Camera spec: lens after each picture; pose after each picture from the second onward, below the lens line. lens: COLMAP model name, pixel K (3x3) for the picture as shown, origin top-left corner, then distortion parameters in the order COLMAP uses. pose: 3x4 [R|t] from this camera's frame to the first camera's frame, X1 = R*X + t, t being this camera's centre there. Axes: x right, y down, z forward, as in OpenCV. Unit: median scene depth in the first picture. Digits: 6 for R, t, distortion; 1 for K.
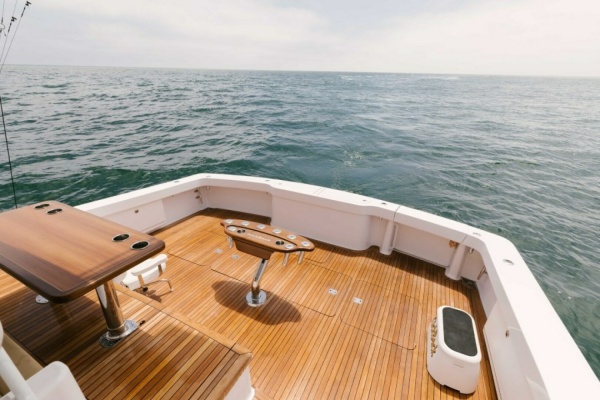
lens RADIAL K [[265.0, 0, 300.0], [0, 265.0, 200.0], [0, 0, 1]] dist [-0.000332, -0.000285]
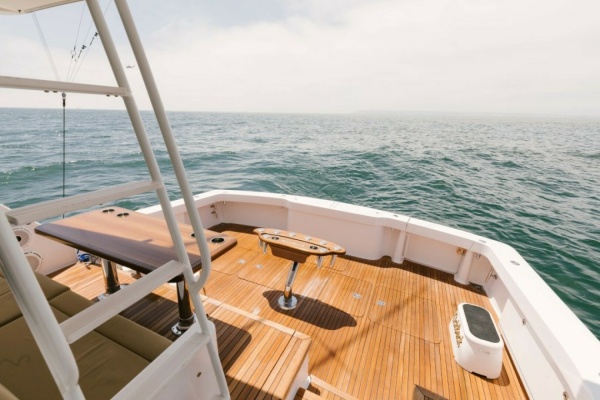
lens RADIAL K [[265.0, 0, 300.0], [0, 265.0, 200.0], [0, 0, 1]] dist [-0.000332, -0.000285]
pose [[0.998651, 0.001315, 0.051911, -0.174067], [0.003140, 0.996321, -0.085644, 0.054299], [-0.051833, 0.085692, 0.994973, -0.095352]]
